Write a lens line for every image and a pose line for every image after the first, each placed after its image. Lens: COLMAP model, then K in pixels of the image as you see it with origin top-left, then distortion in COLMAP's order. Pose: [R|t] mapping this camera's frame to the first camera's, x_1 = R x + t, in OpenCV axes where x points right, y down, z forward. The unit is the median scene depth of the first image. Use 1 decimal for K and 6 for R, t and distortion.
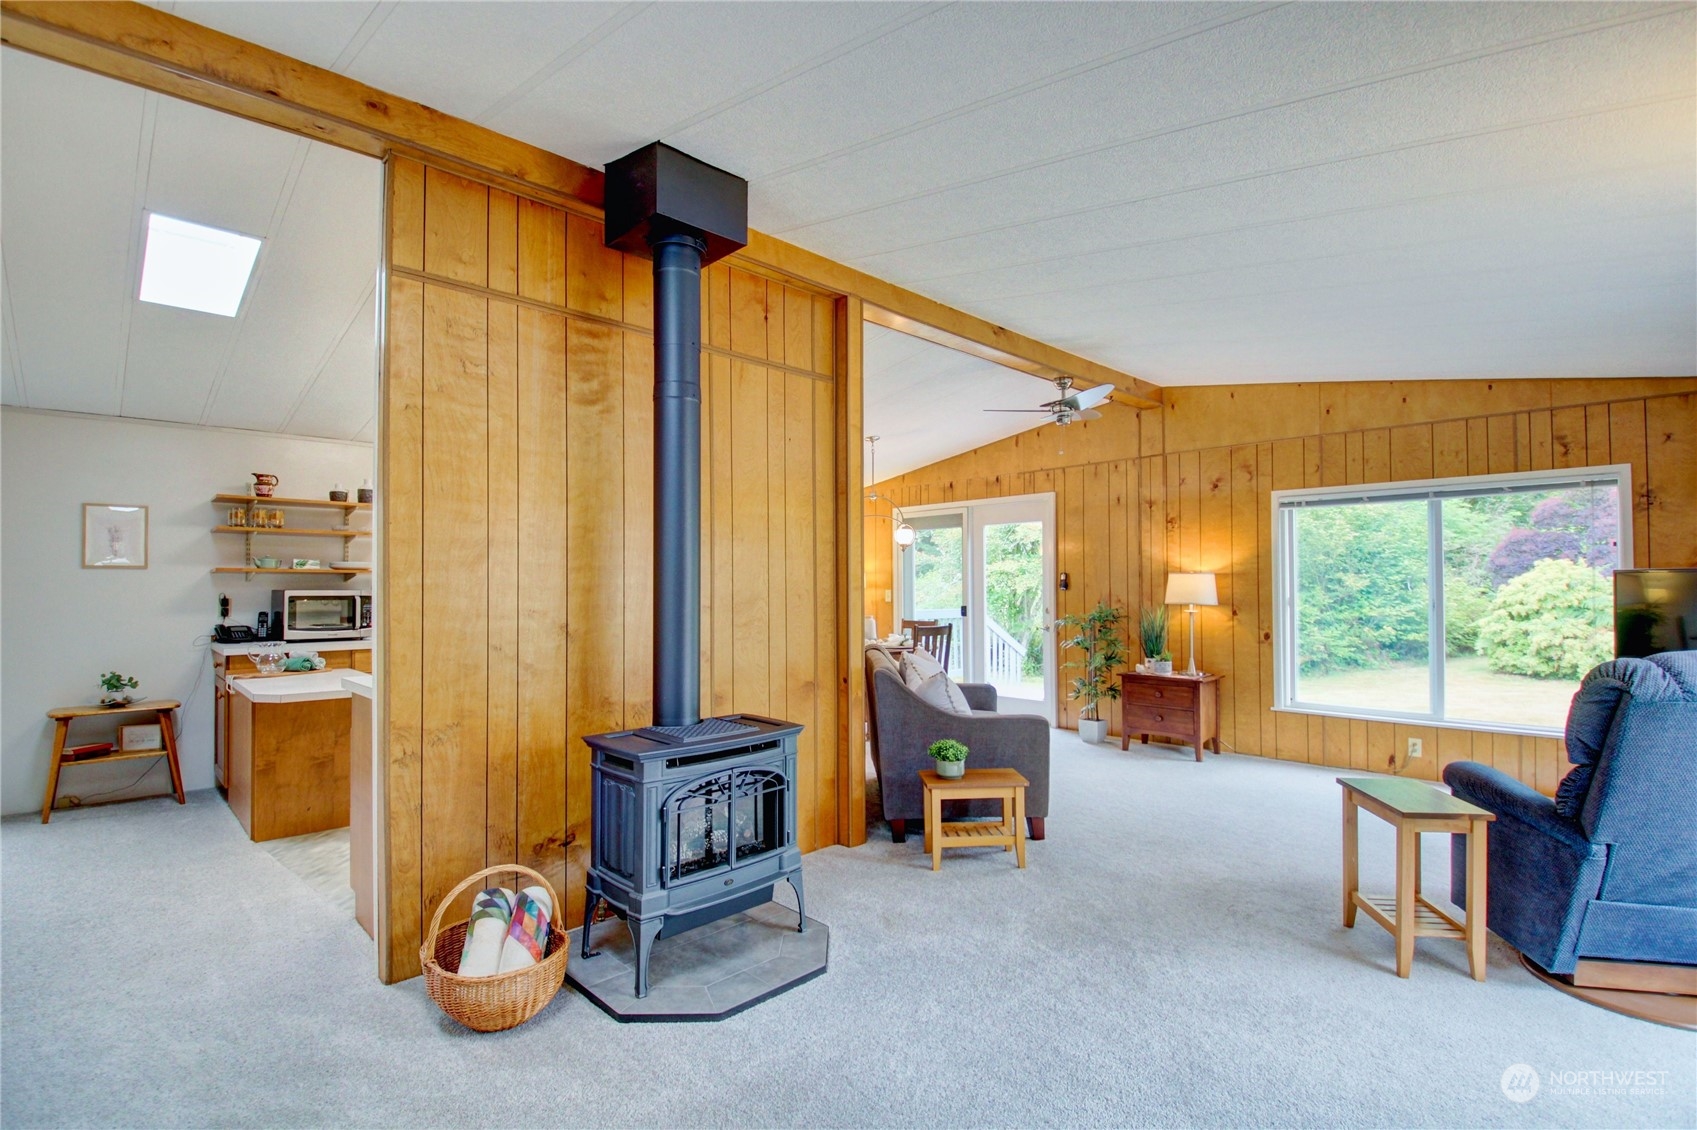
lens RADIAL K [[784.5, 0, 846.5], [0, 784.5, 573.5], [0, 0, 1]] dist [-0.005673, -0.007554]
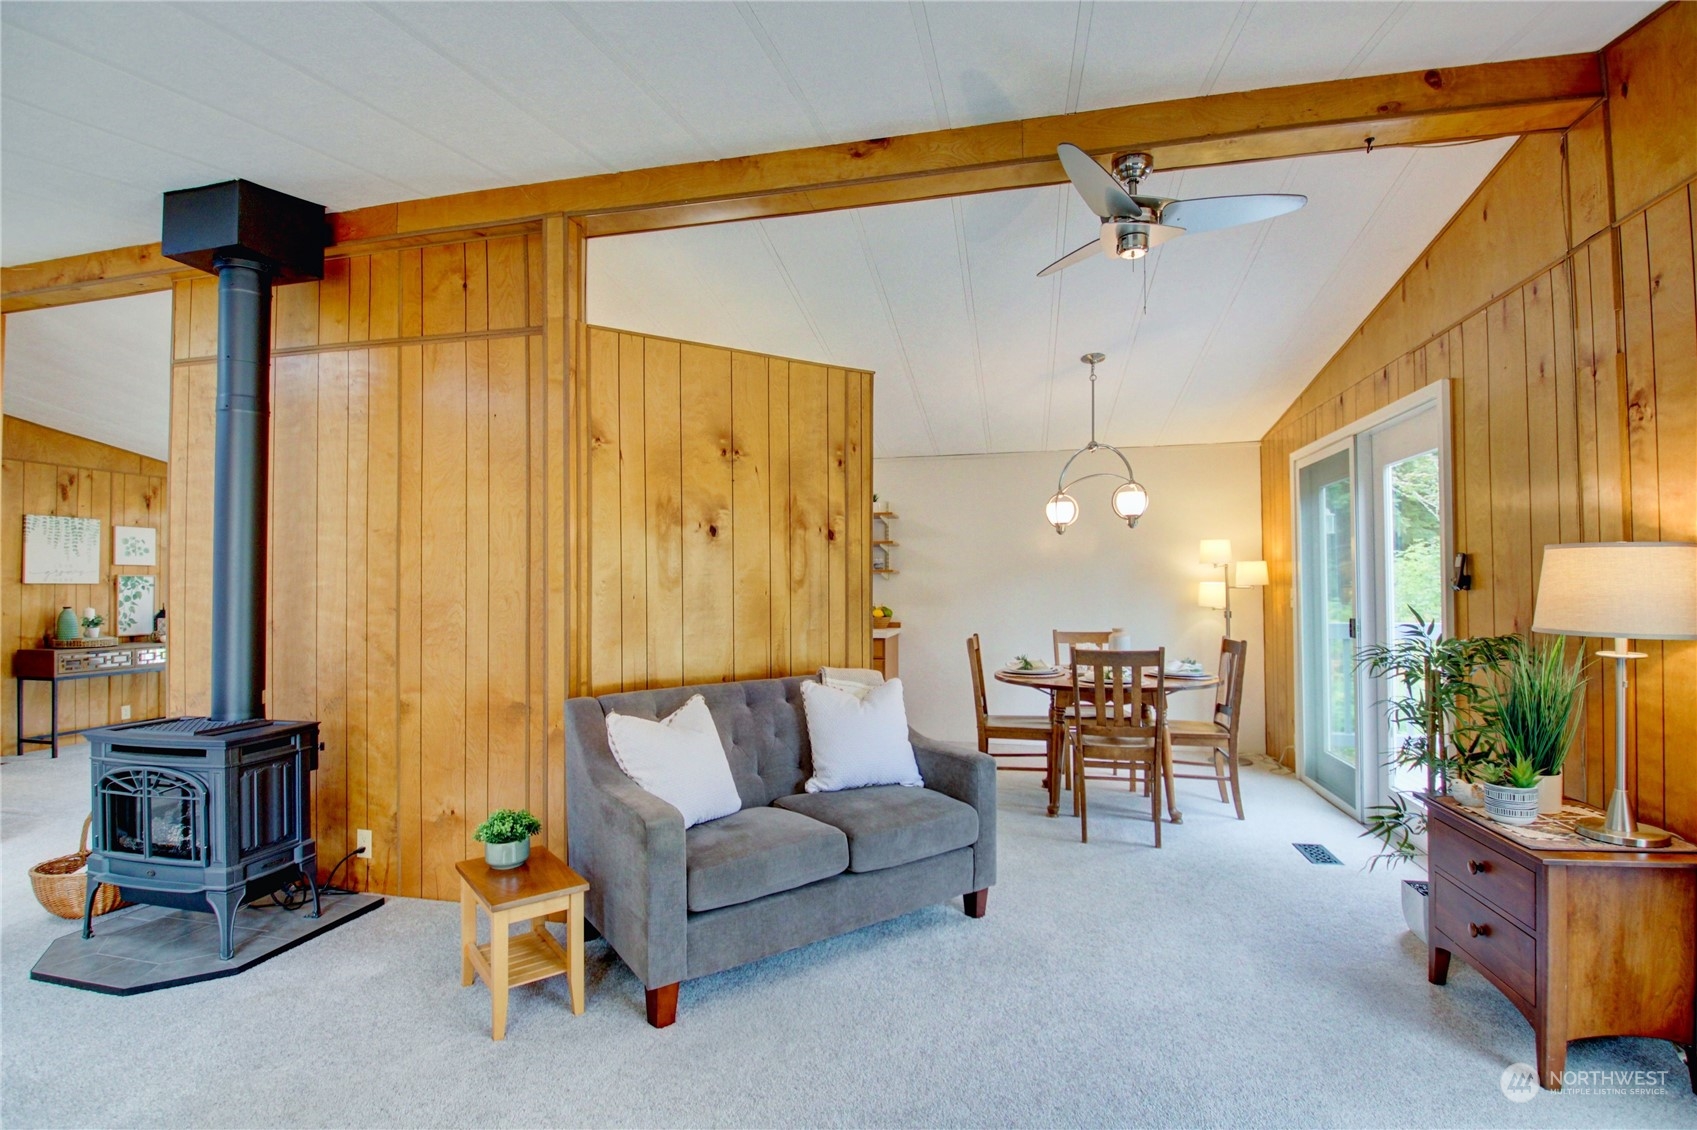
lens RADIAL K [[809.6, 0, 838.2], [0, 809.6, 567.6], [0, 0, 1]] dist [-0.033049, -0.000997]
pose [[0.551879, -0.019230, -0.833702, 0.688397], [0.019635, 0.999757, -0.010062, 0.008546], [0.833693, -0.010817, 0.552122, 0.661861]]
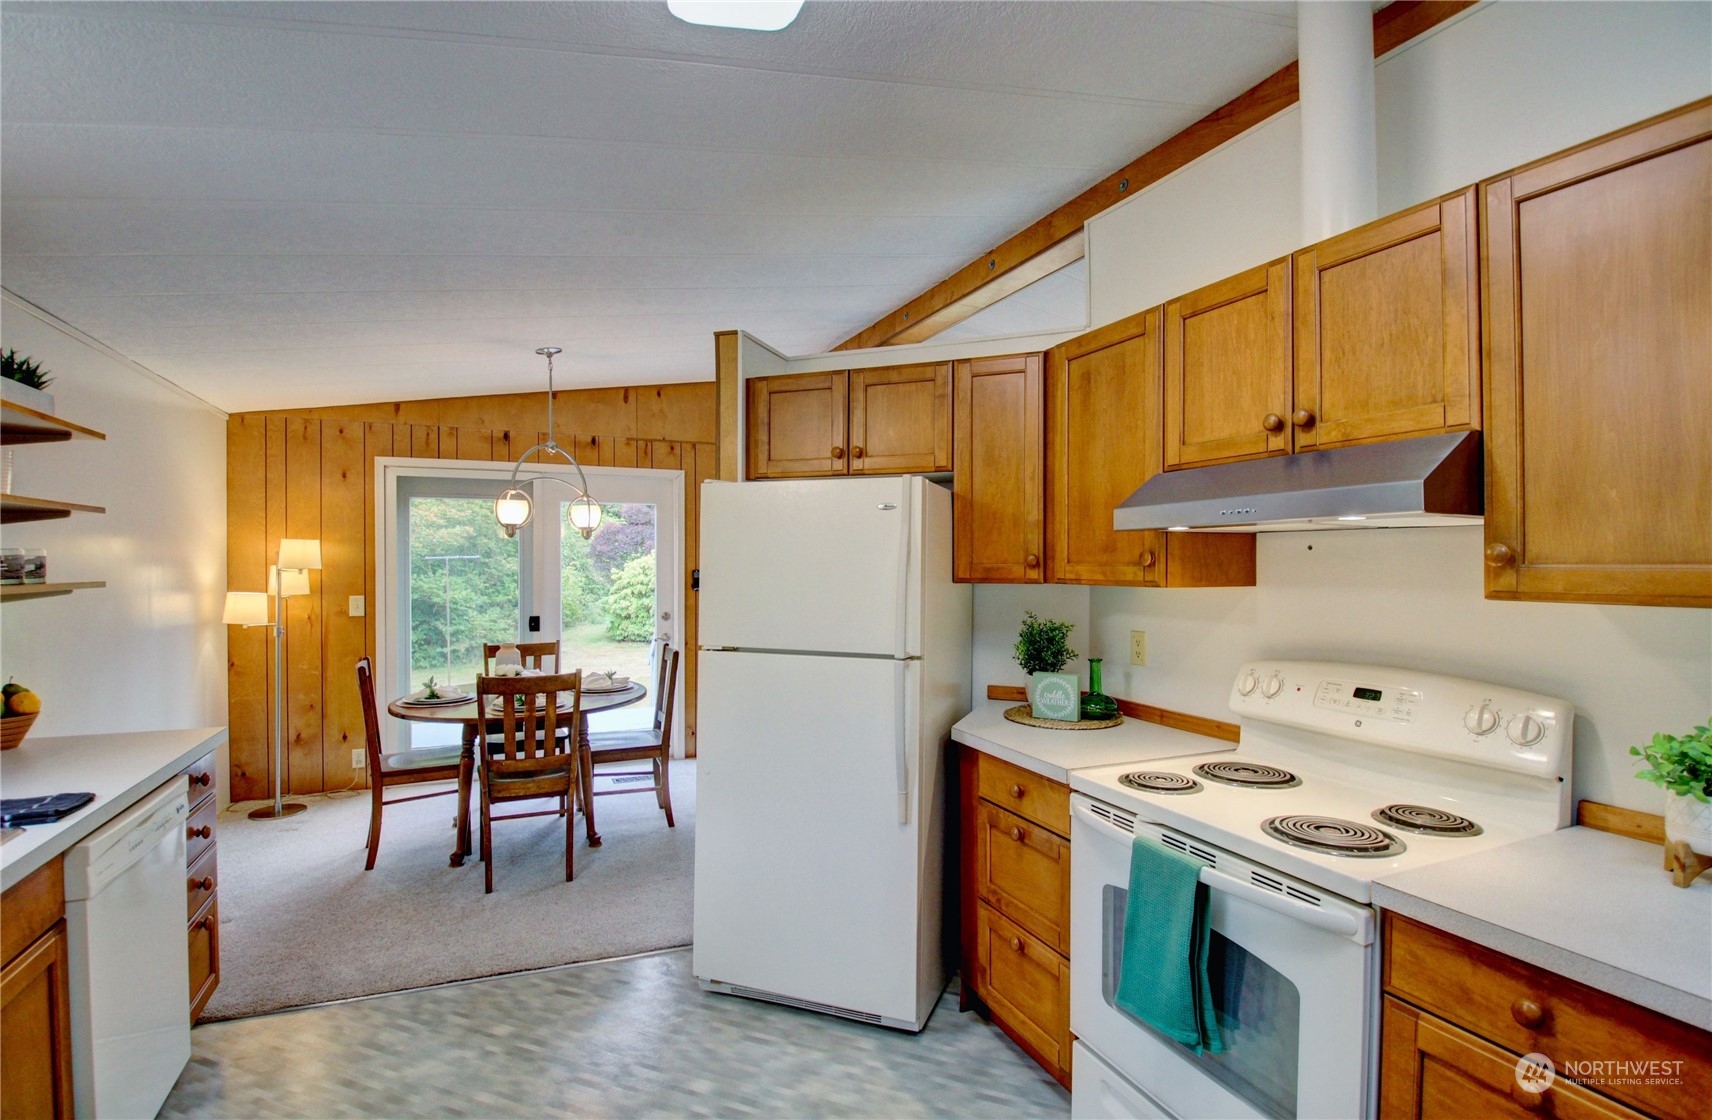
lens RADIAL K [[802.9, 0, 854.9], [0, 802.9, 567.3], [0, 0, 1]] dist [0.000257, -0.006681]
pose [[0.338522, -0.003547, 0.940952, -0.696334], [-0.017284, 0.999801, 0.009987, -0.021391], [-0.940800, -0.019644, 0.338393, 0.821847]]
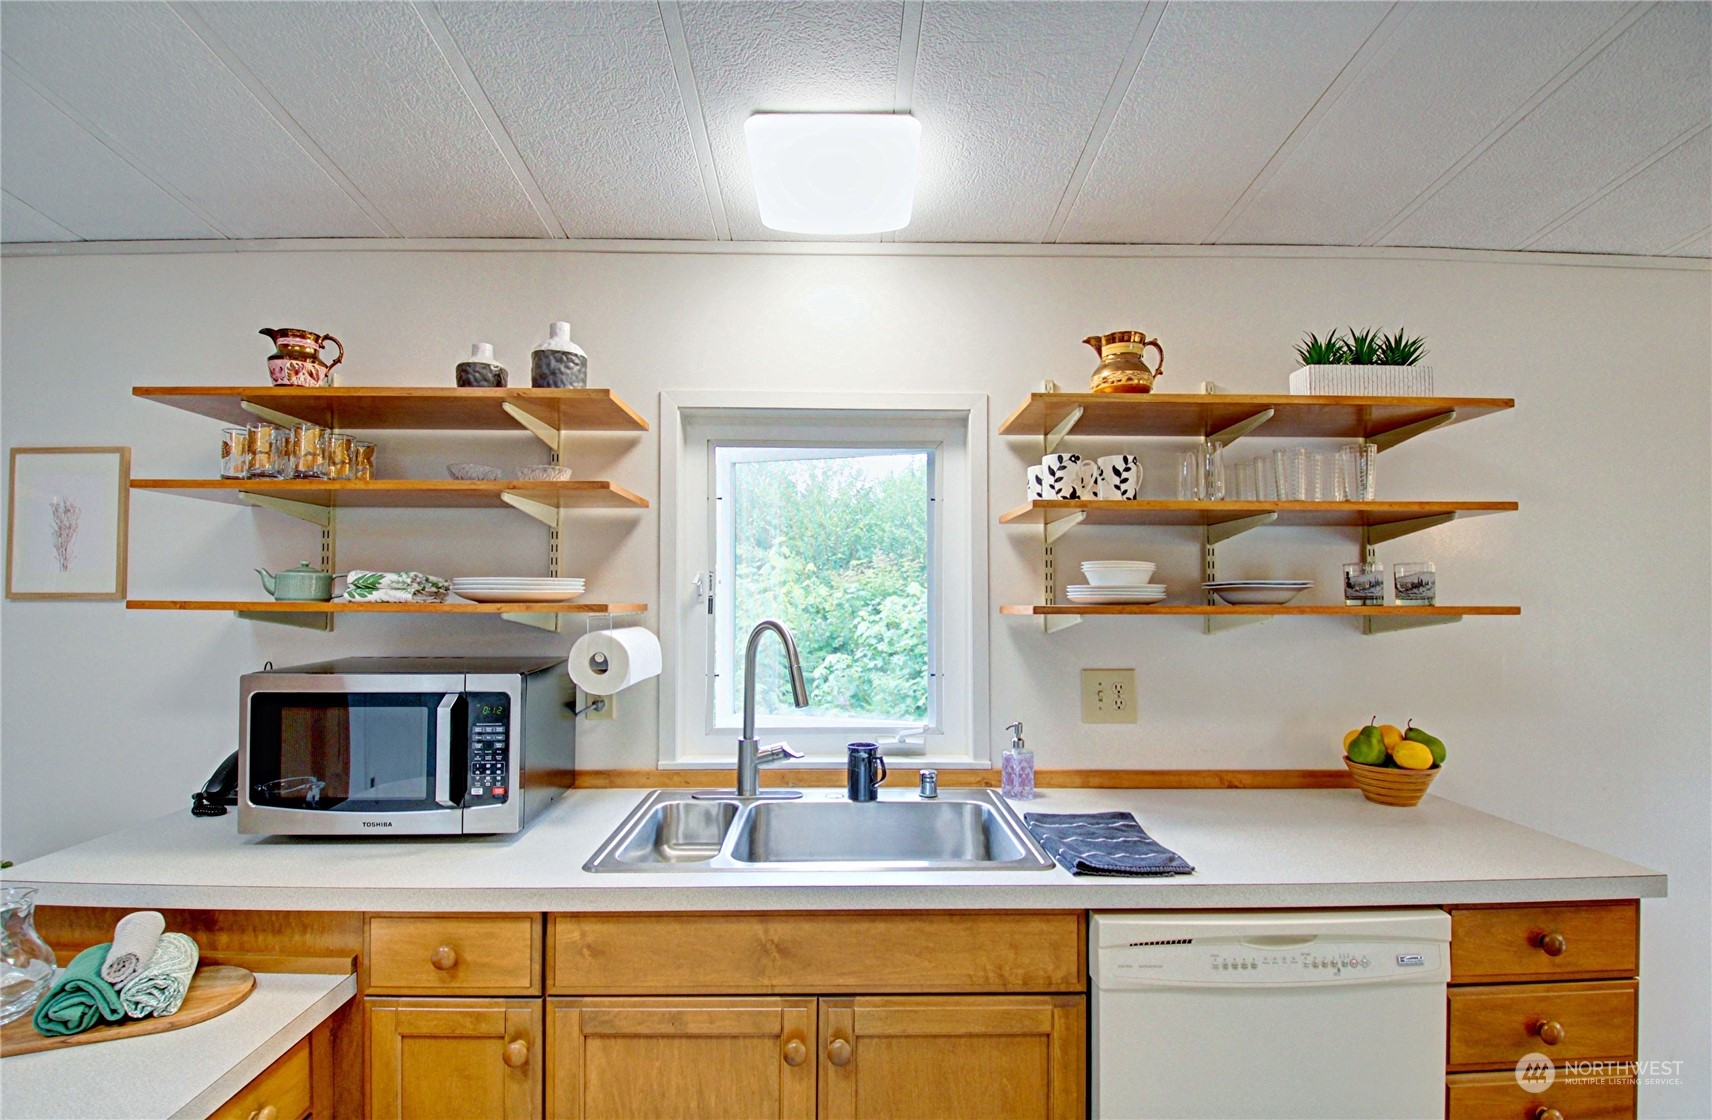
lens RADIAL K [[802.9, 0, 846.6], [0, 802.9, 565.2], [0, 0, 1]] dist [0.000257, -0.006681]
pose [[0.739435, -0.015805, -0.673042, -0.348561], [0.009170, 0.999868, -0.013405, -0.015146], [0.673166, 0.003740, 0.739482, 0.977093]]
